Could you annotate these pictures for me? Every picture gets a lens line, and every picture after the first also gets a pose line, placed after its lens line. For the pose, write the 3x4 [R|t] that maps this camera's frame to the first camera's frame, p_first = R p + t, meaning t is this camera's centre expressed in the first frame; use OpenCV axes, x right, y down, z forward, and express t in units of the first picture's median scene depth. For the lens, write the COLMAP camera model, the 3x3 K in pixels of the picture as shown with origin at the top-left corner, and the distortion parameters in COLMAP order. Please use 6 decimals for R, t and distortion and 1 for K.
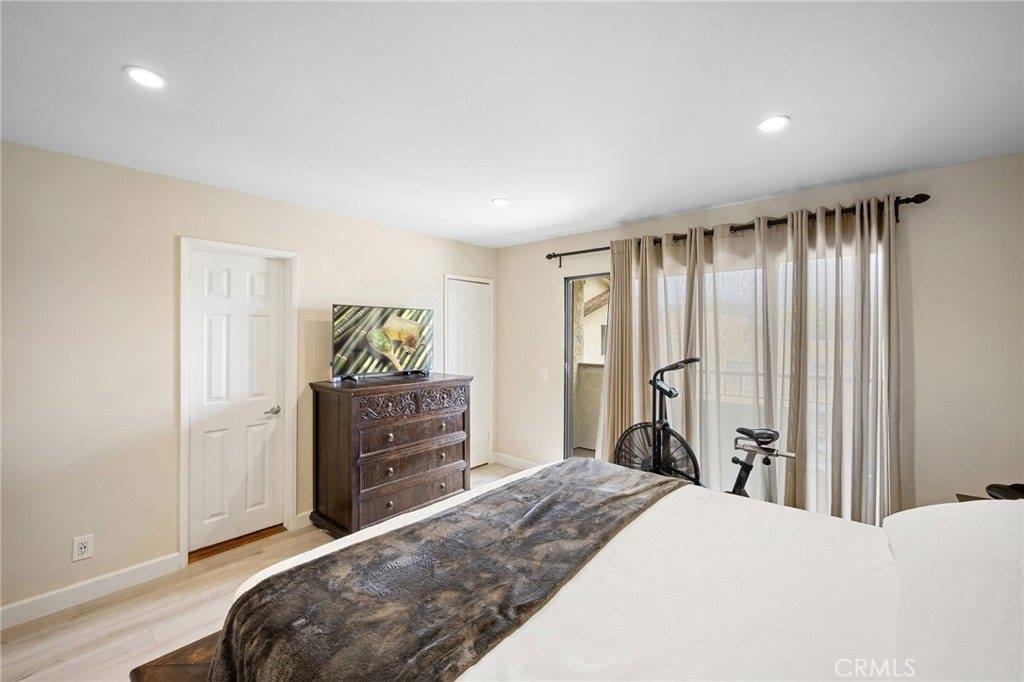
lens RADIAL K [[424.1, 0, 512.4], [0, 424.1, 338.1], [0, 0, 1]] dist [0.001142, 0.000157]
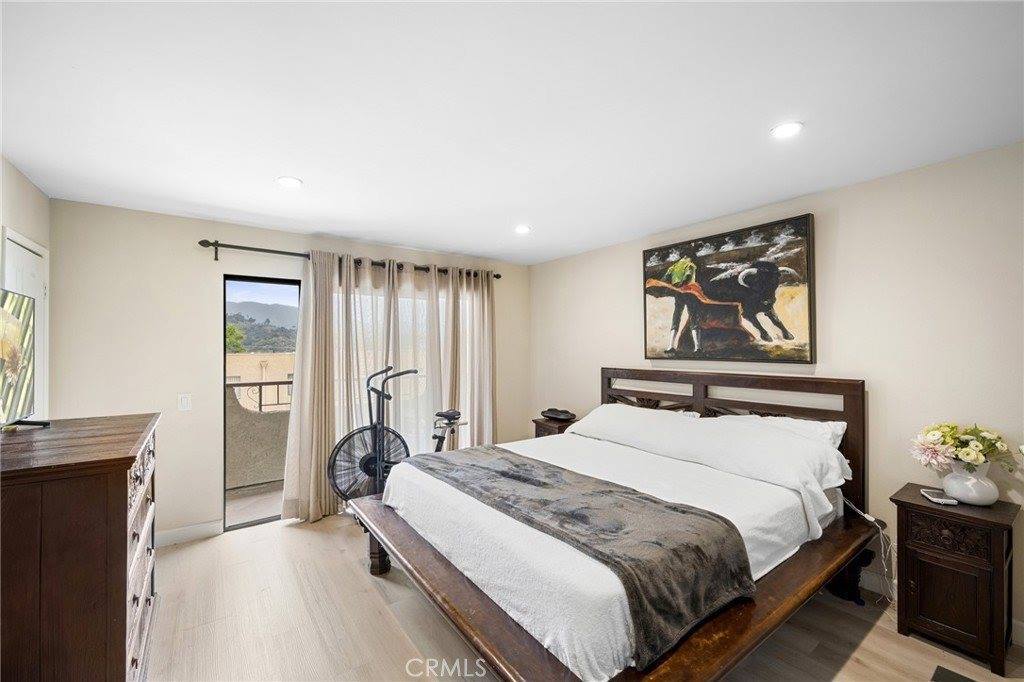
lens RADIAL K [[424.1, 0, 512.7], [0, 424.1, 342.4], [0, 0, 1]] dist [0.001142, 0.000157]
pose [[0.231329, 0.008181, 0.972841, -0.627475], [0.002968, 0.999954, -0.009115, -0.007561], [-0.972871, 0.004996, 0.231294, 0.345898]]
